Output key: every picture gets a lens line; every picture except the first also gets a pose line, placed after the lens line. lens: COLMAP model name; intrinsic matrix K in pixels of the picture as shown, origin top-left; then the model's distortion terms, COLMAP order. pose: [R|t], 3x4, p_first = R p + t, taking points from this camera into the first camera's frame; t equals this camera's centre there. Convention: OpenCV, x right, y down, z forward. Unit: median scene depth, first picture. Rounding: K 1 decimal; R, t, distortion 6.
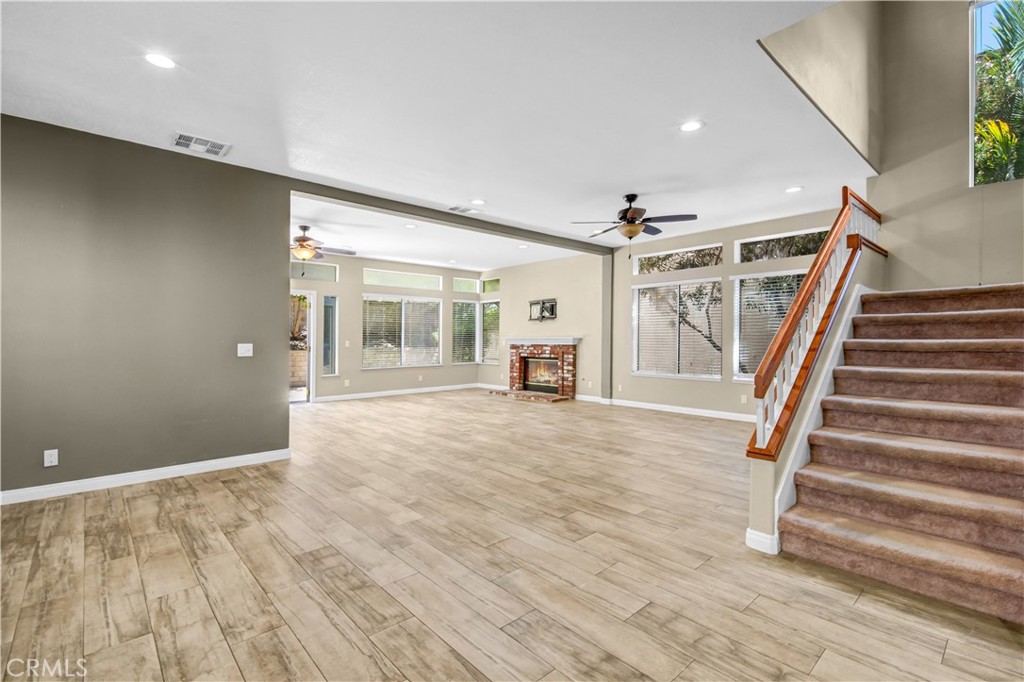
lens RADIAL K [[461.4, 0, 519.4], [0, 461.4, 327.8], [0, 0, 1]] dist [0.009539, -0.006498]
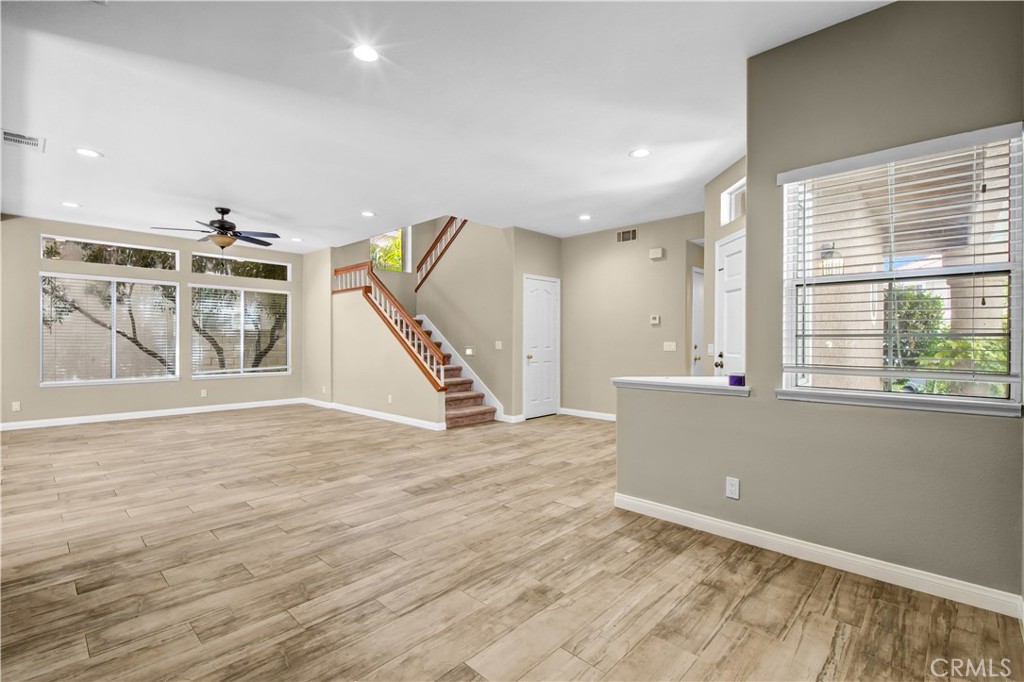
lens RADIAL K [[461.4, 0, 519.6], [0, 461.4, 347.1], [0, 0, 1]] dist [0.009539, -0.006498]
pose [[-0.071802, -0.010876, 0.997360, -0.864387], [-0.026493, 0.999609, 0.008993, 0.010065], [-0.997067, -0.025777, -0.072062, 0.363675]]
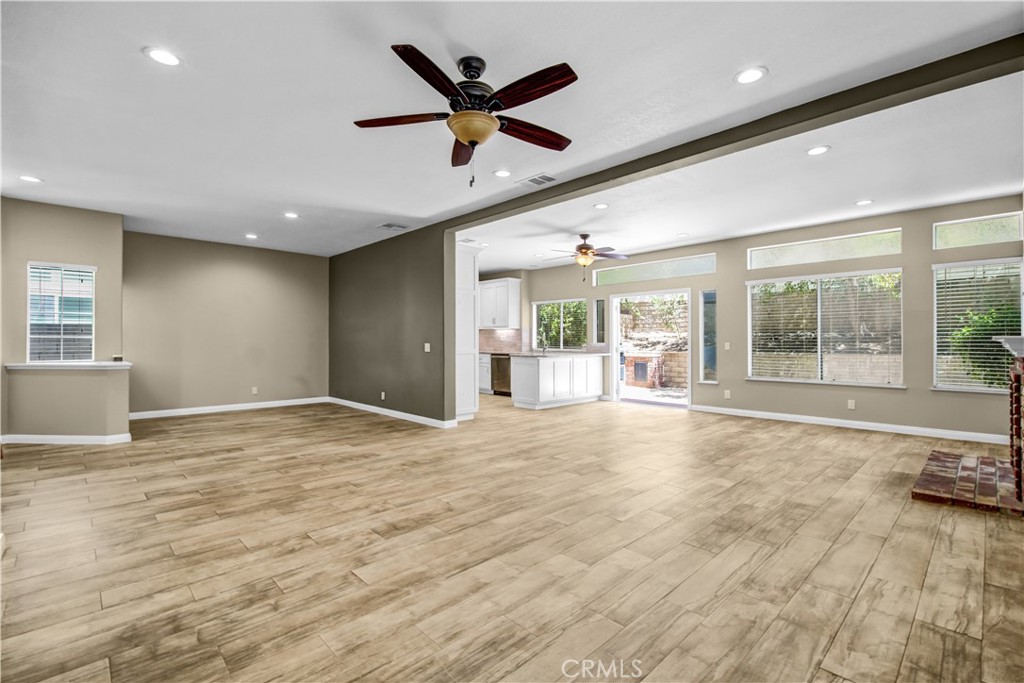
lens RADIAL K [[461.4, 0, 524.2], [0, 461.4, 343.2], [0, 0, 1]] dist [0.009539, -0.006498]
pose [[0.034713, 0.006334, -0.999377, 0.722265], [0.024497, 0.999674, 0.007187, 0.022270], [0.999097, -0.024731, 0.034547, 0.997183]]
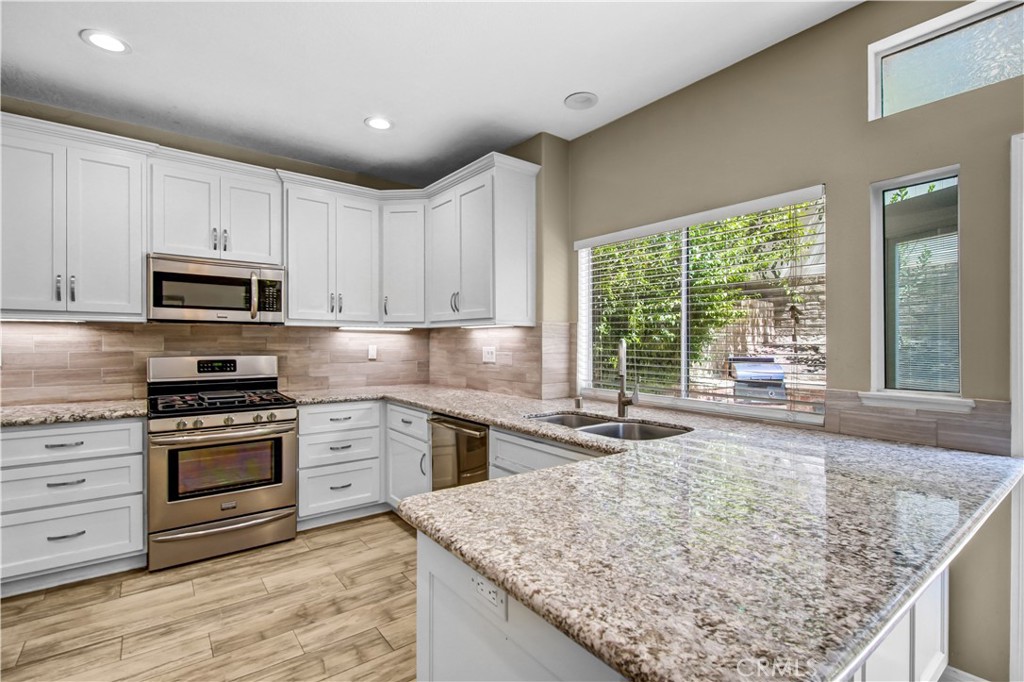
lens RADIAL K [[461.4, 0, 516.1], [0, 461.4, 340.4], [0, 0, 1]] dist [0.009539, -0.006498]
pose [[-0.088534, -0.003825, -0.996066, -0.576296], [0.022958, 0.999719, -0.005880, -0.002568], [0.995809, -0.023388, -0.088421, 1.072094]]
